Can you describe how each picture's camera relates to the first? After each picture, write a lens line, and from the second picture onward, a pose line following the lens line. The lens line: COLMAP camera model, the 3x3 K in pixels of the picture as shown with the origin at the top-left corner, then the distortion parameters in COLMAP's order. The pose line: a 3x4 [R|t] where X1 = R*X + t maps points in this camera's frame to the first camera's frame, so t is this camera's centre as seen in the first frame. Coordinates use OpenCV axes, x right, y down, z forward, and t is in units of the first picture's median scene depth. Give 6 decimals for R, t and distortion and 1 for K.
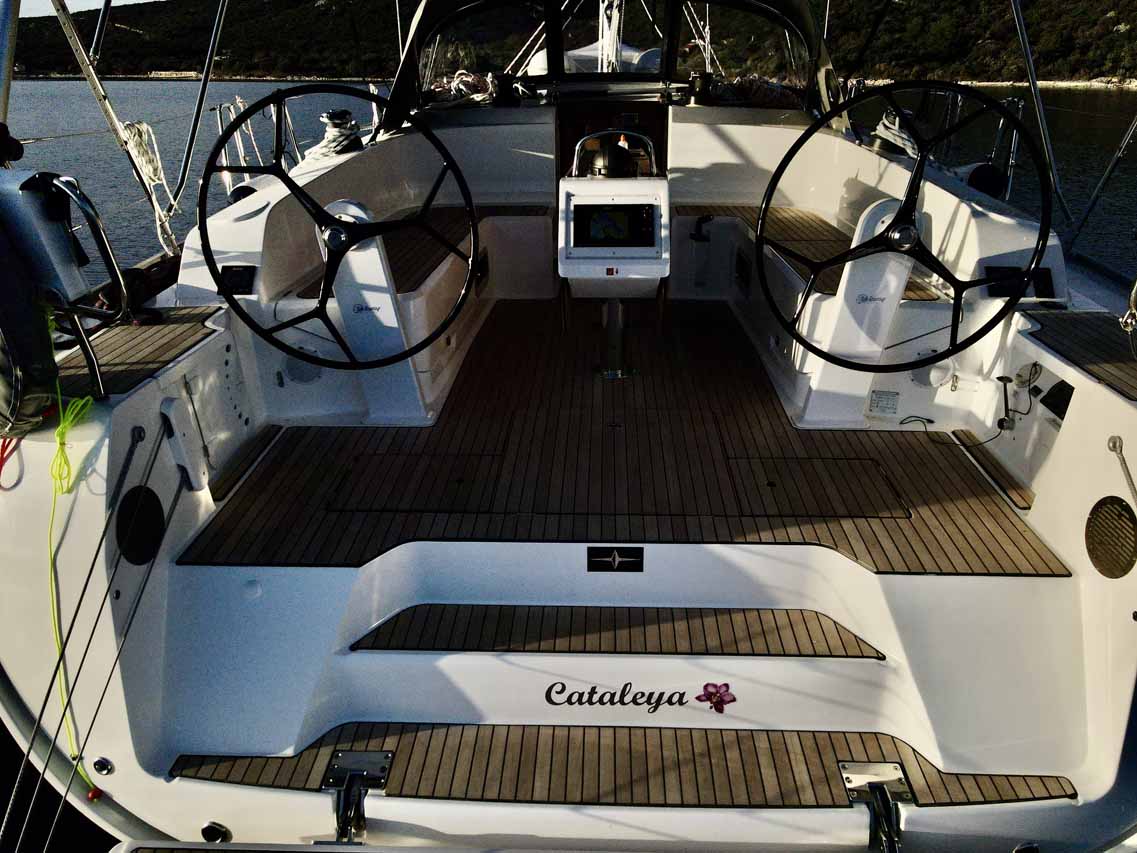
lens RADIAL K [[836.0, 0, 577.1], [0, 836.0, 428.1], [0, 0, 1]] dist [0.010293, 0.009361]
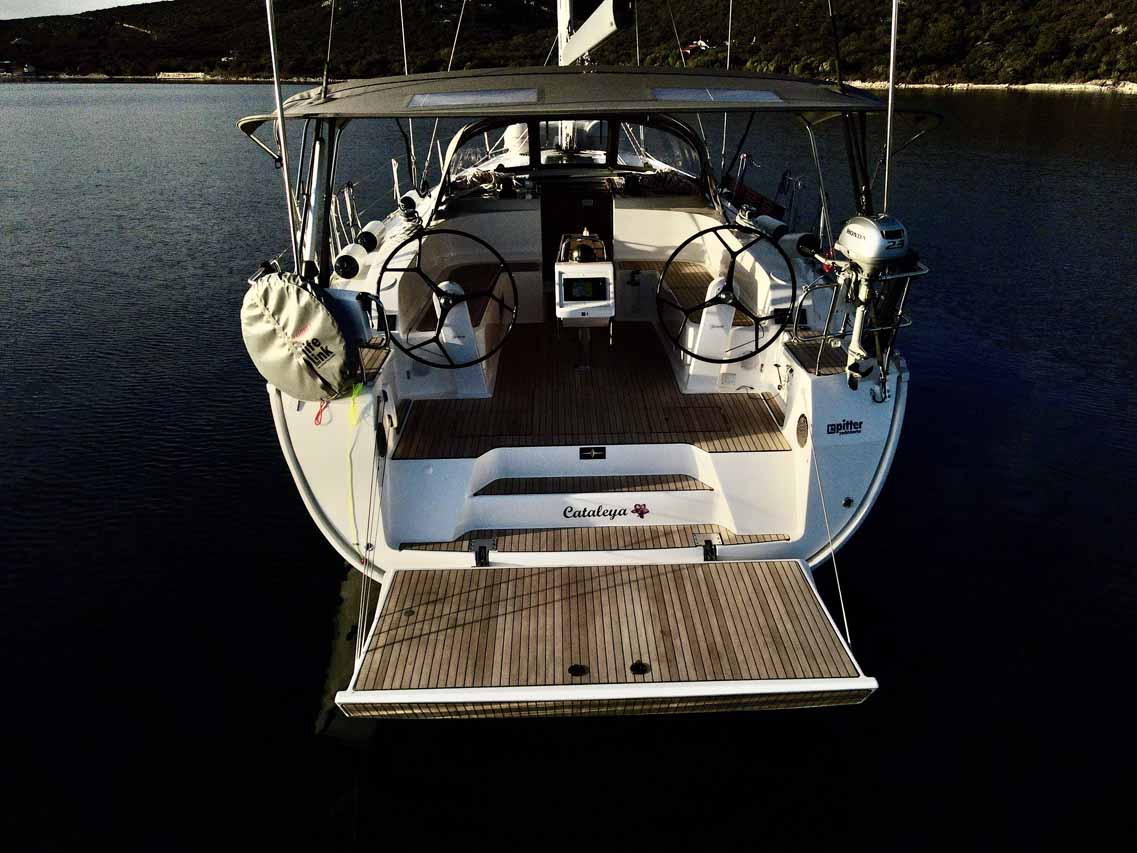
lens RADIAL K [[836.0, 0, 577.1], [0, 836.0, 428.1], [0, 0, 1]] dist [0.010293, 0.009361]
pose [[0.998175, -0.028486, 0.053254, -0.088971], [0.028406, 0.999594, 0.002257, 0.071474], [-0.053297, -0.000741, 0.998578, -0.950385]]
